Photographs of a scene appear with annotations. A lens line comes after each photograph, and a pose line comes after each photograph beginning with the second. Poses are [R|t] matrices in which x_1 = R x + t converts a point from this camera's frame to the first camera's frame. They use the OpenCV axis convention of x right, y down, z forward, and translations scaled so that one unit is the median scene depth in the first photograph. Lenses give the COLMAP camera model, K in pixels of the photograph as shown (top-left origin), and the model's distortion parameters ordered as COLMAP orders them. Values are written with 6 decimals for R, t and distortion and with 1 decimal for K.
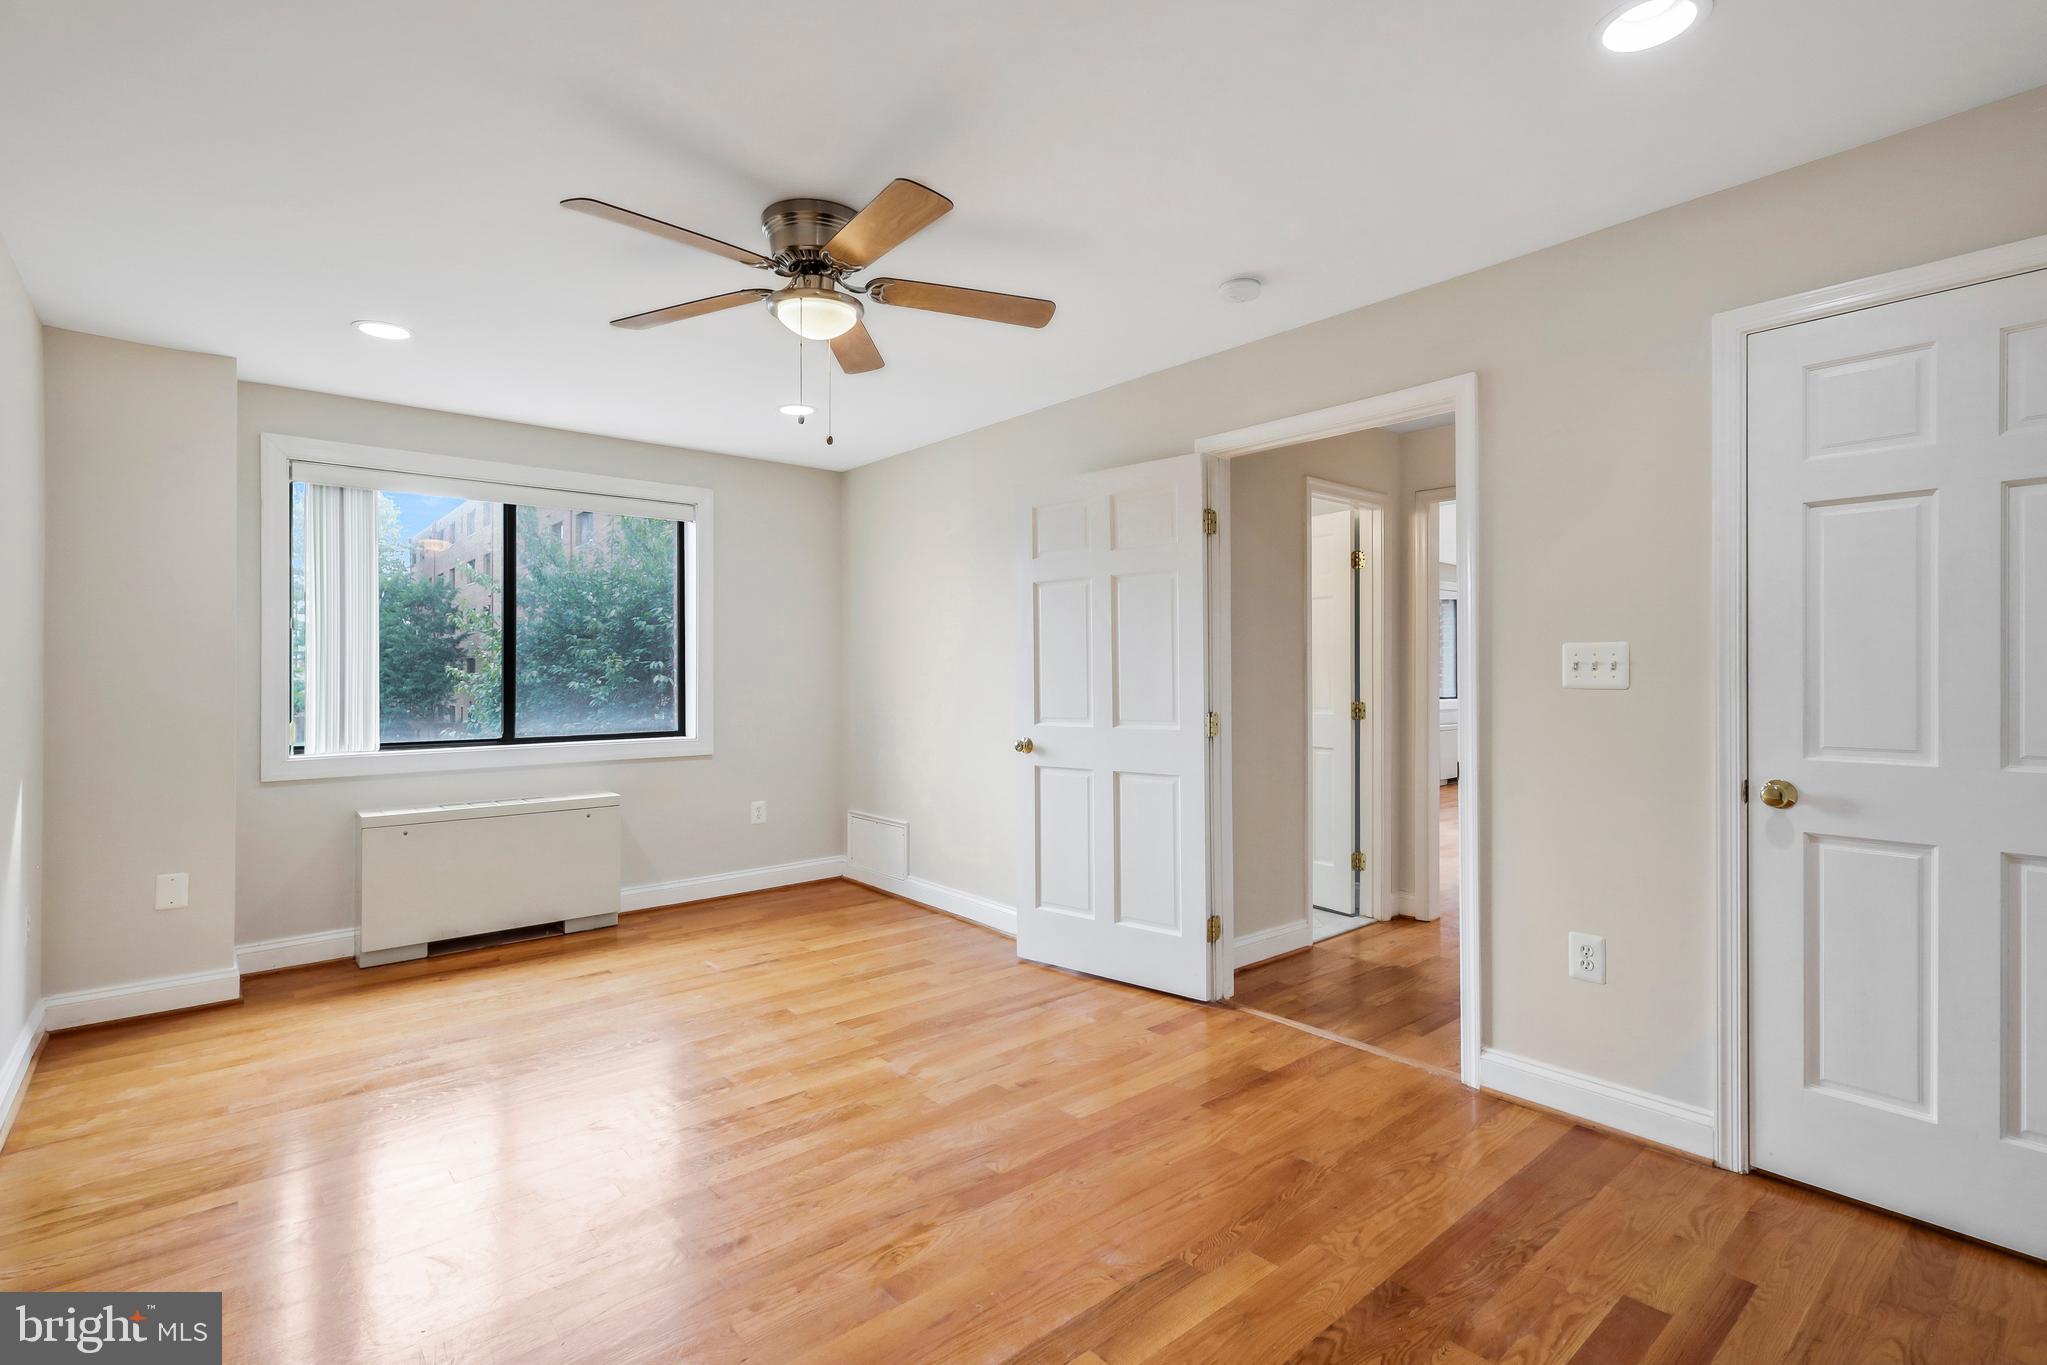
lens RADIAL K [[947.7, 0, 1023.5], [0, 947.7, 682.5], [0, 0, 1]] dist [-0.001960, -0.000100]
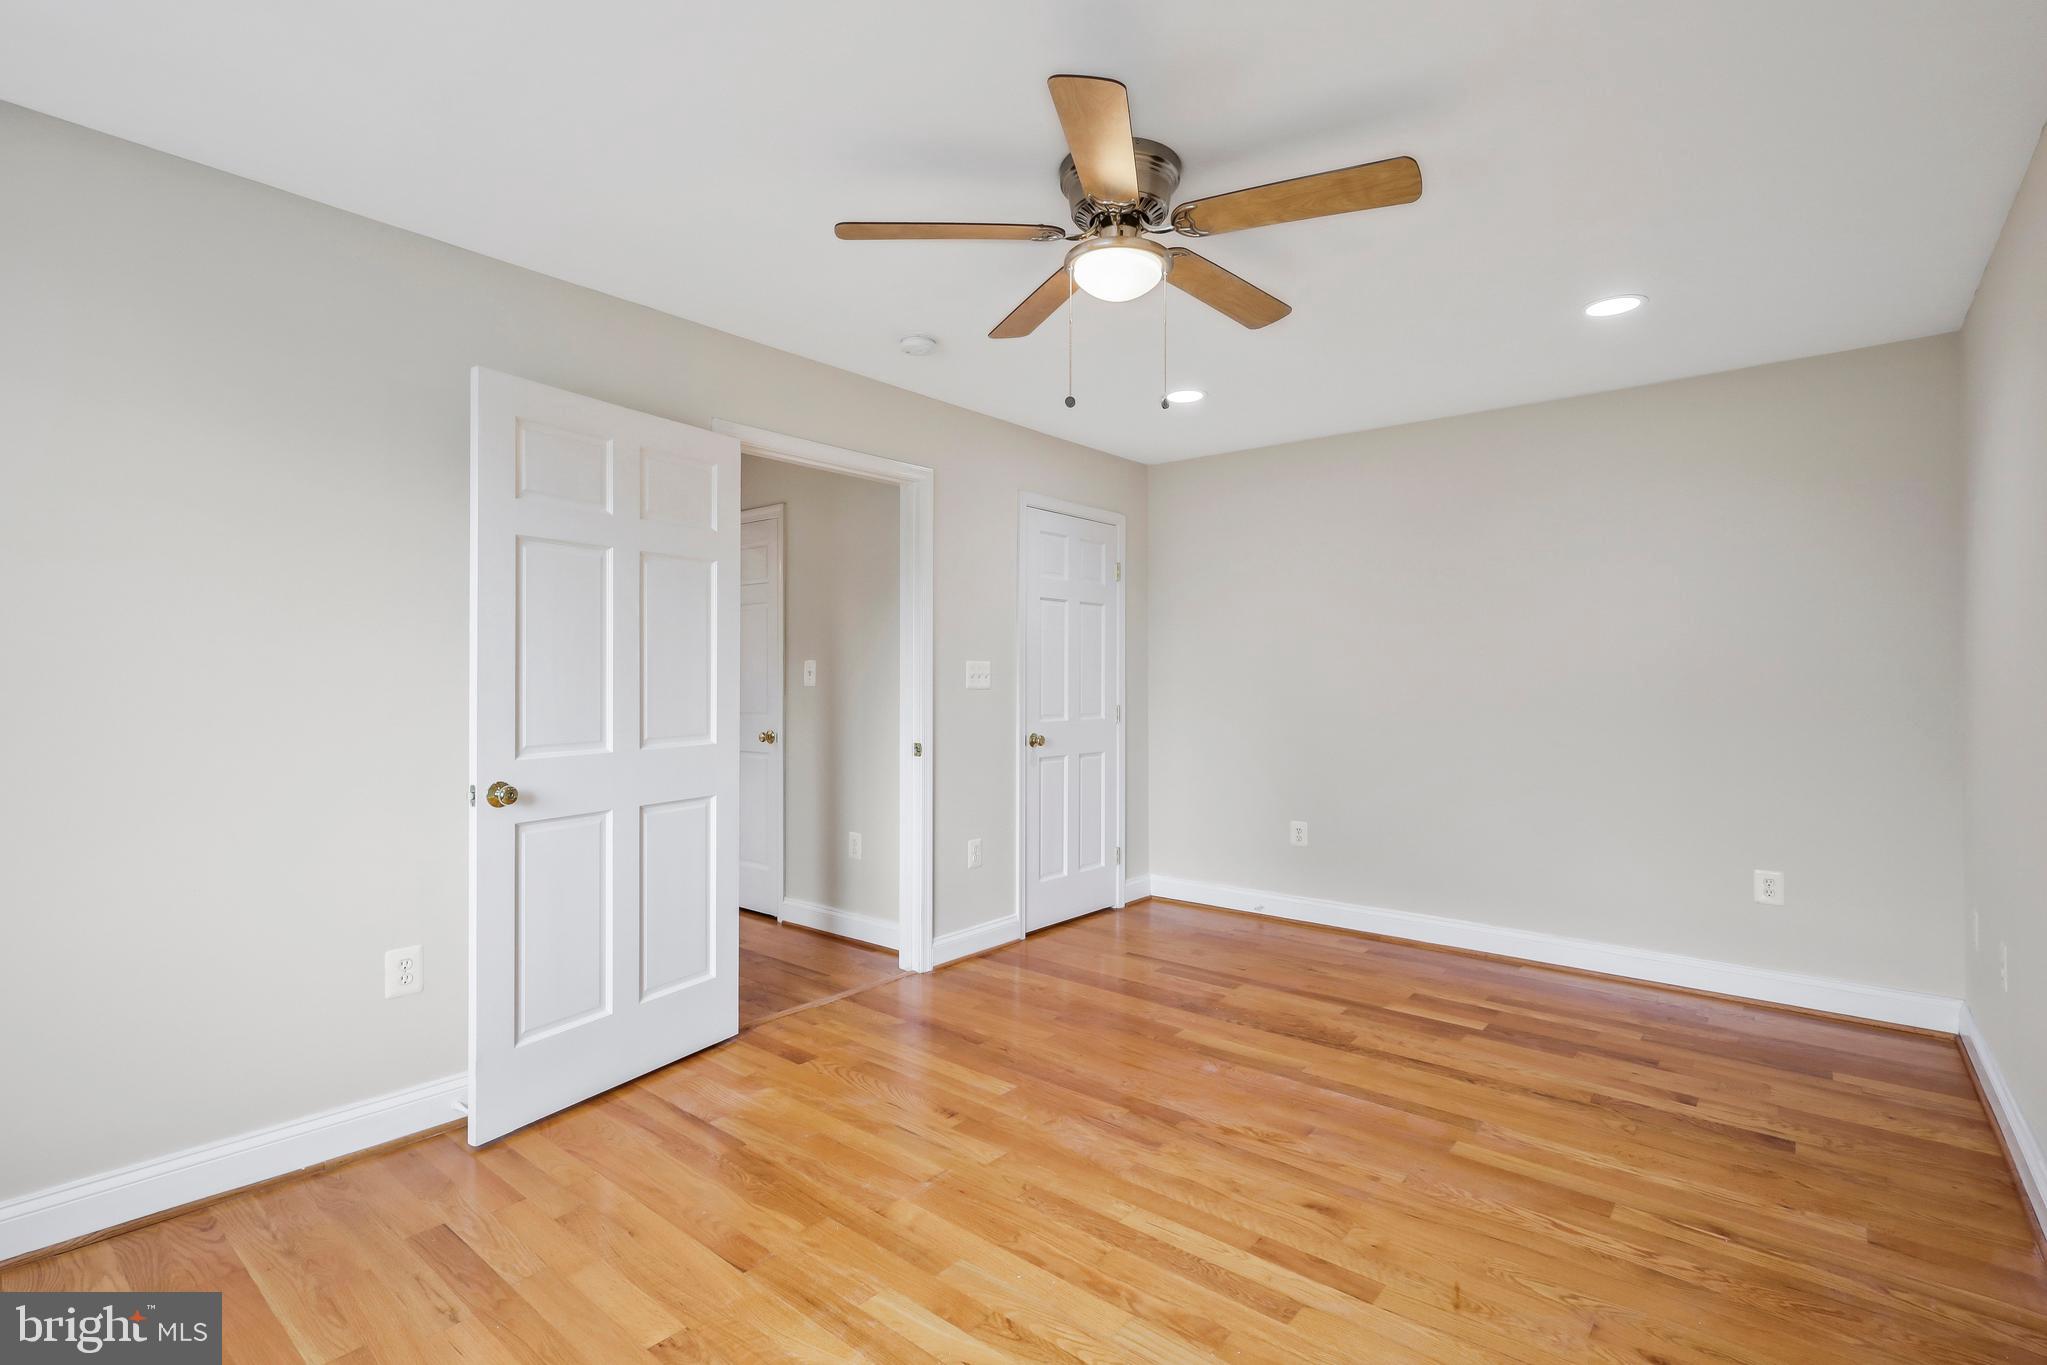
lens RADIAL K [[942.2, 0, 1013.7], [0, 942.2, 694.2], [0, 0, 1]] dist [0.002495, -0.000082]
pose [[-0.155278, -0.012129, 0.987796, -0.721141], [0.008079, 0.999876, 0.013547, -0.006160], [-0.987838, 0.010084, -0.155161, 0.830751]]
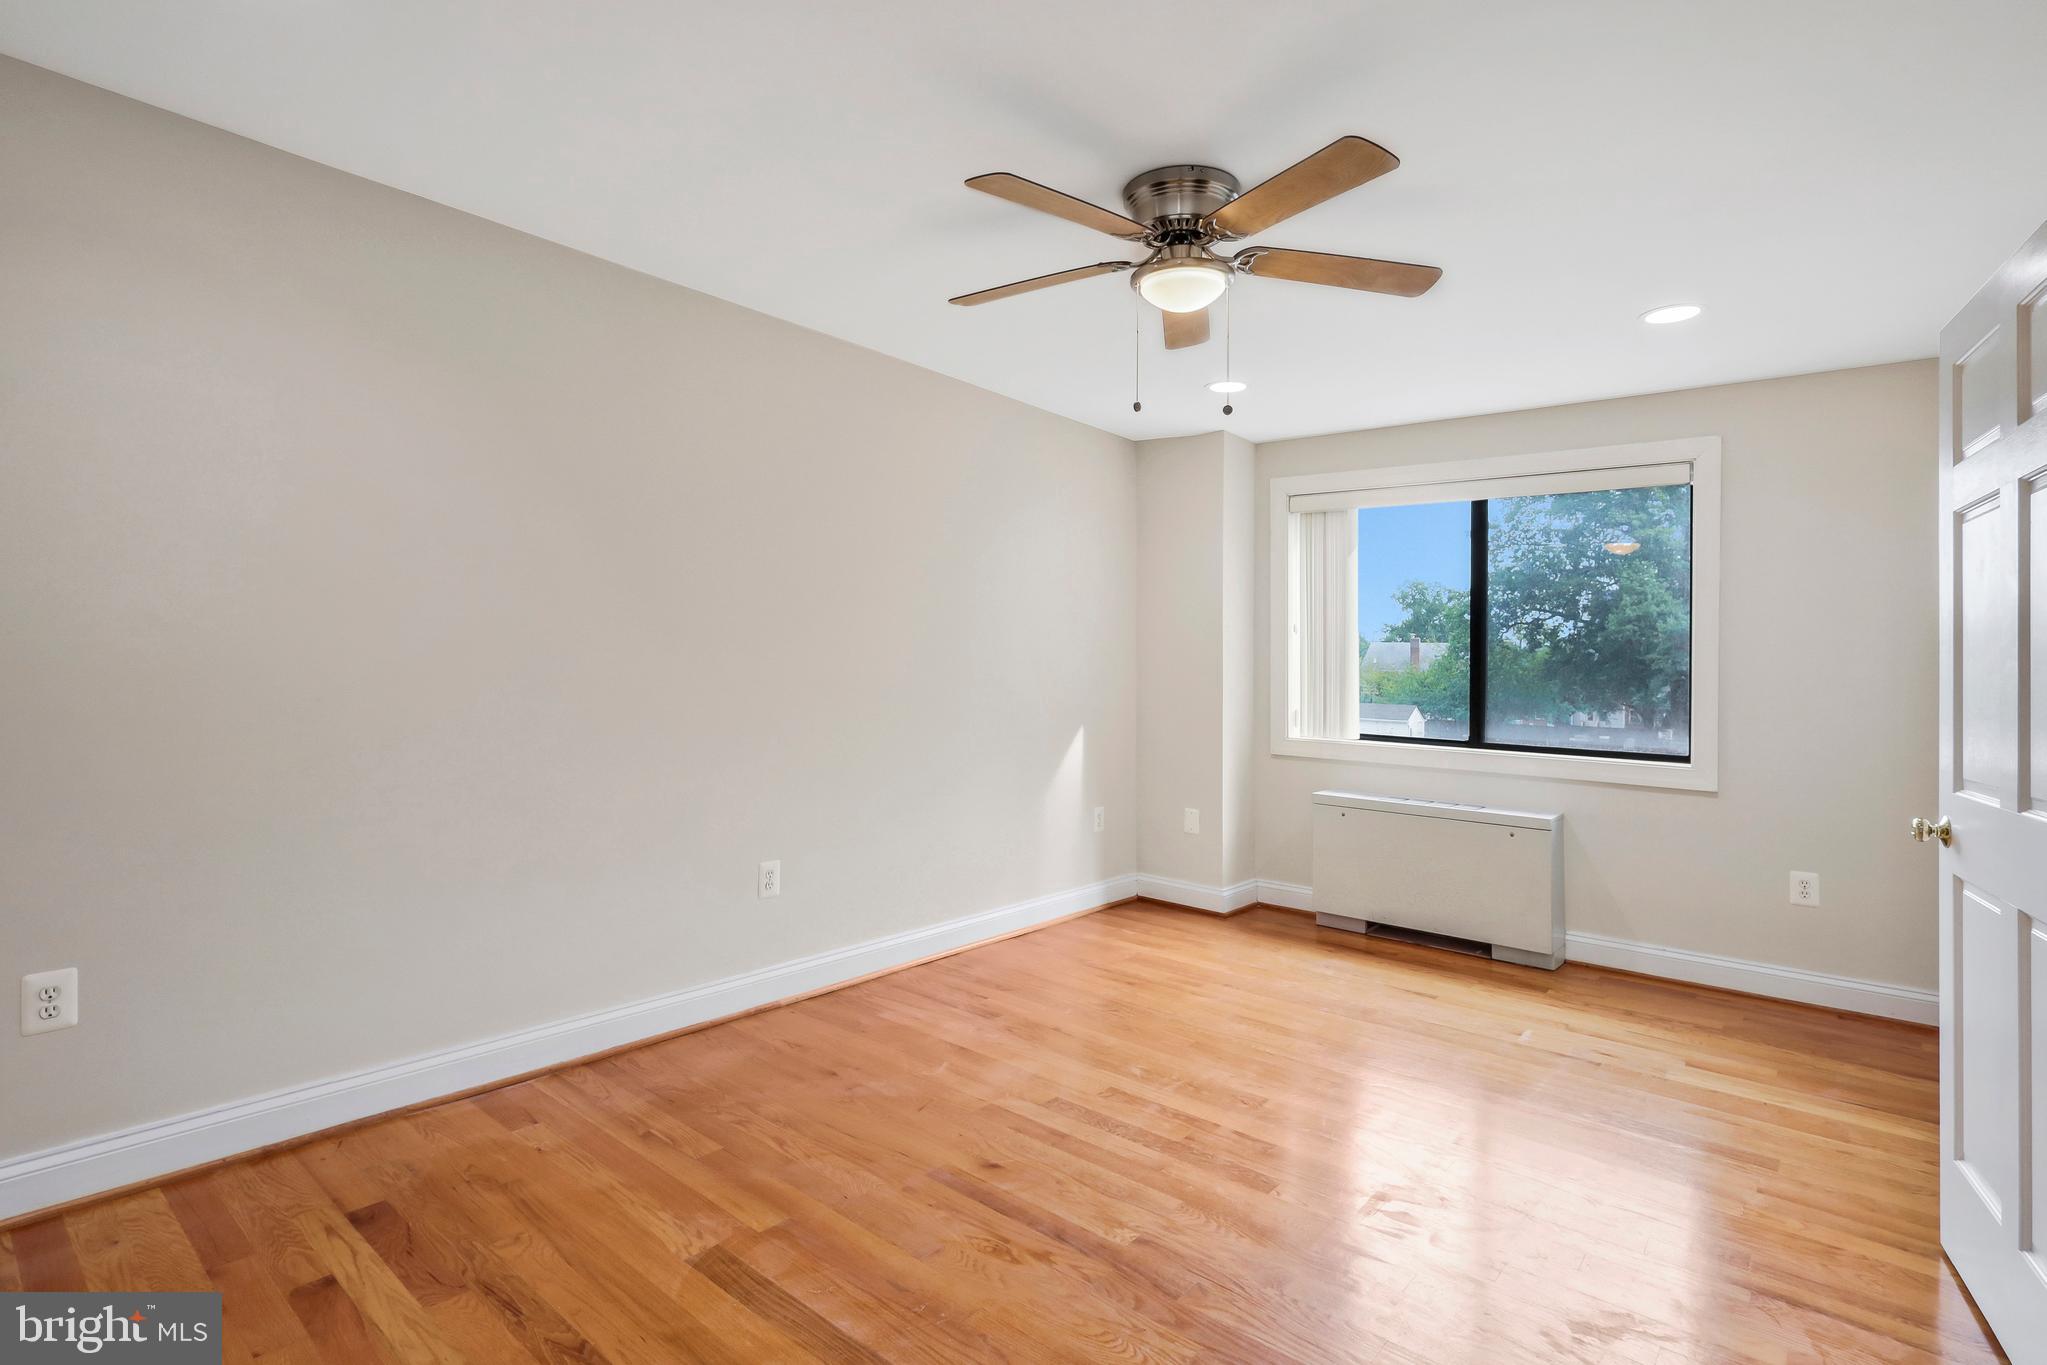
lens RADIAL K [[1024.4, 0, 1022.7], [0, 1024.4, 661.3], [0, 0, 1]] dist [-0.003414, -0.000640]
pose [[0.161021, 0.005687, -0.986935, 0.499337], [-0.041336, 0.999145, -0.000987, -0.003458], [0.986085, 0.040955, 0.161118, 0.452004]]
